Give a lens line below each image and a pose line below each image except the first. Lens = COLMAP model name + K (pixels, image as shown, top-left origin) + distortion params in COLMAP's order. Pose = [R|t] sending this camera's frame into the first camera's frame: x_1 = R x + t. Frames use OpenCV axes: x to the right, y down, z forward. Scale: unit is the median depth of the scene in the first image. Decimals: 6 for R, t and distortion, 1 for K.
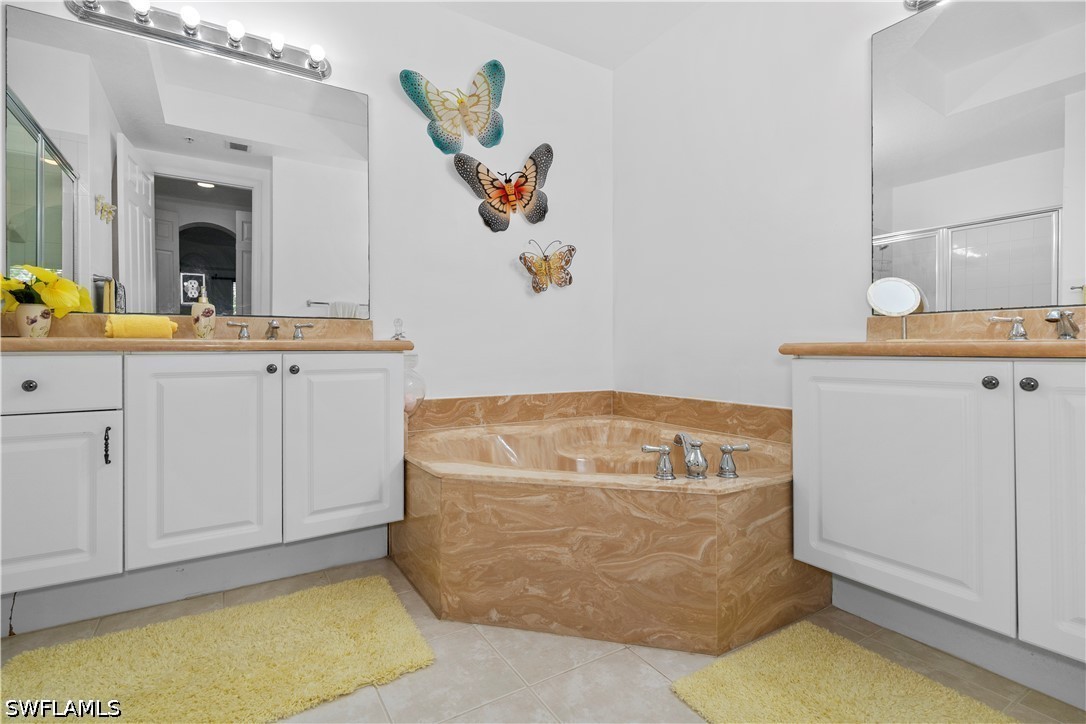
lens RADIAL K [[494.3, 0, 543.5], [0, 494.3, 351.0], [0, 0, 1]] dist [-0.004802, -0.000654]
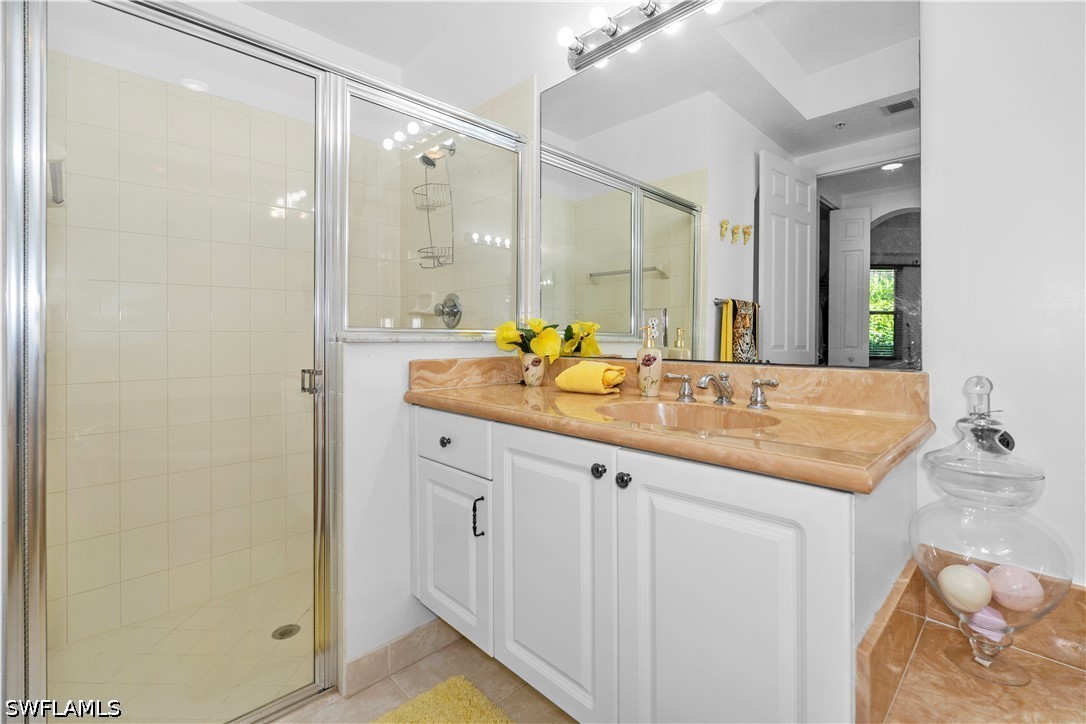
lens RADIAL K [[494.3, 0, 545.3], [0, 494.3, 338.0], [0, 0, 1]] dist [-0.004802, -0.000654]
pose [[0.218788, 0.011812, -0.975701, 0.050331], [-0.014574, 0.999855, 0.008836, -0.127878], [0.975664, 0.012286, 0.218928, 0.722179]]
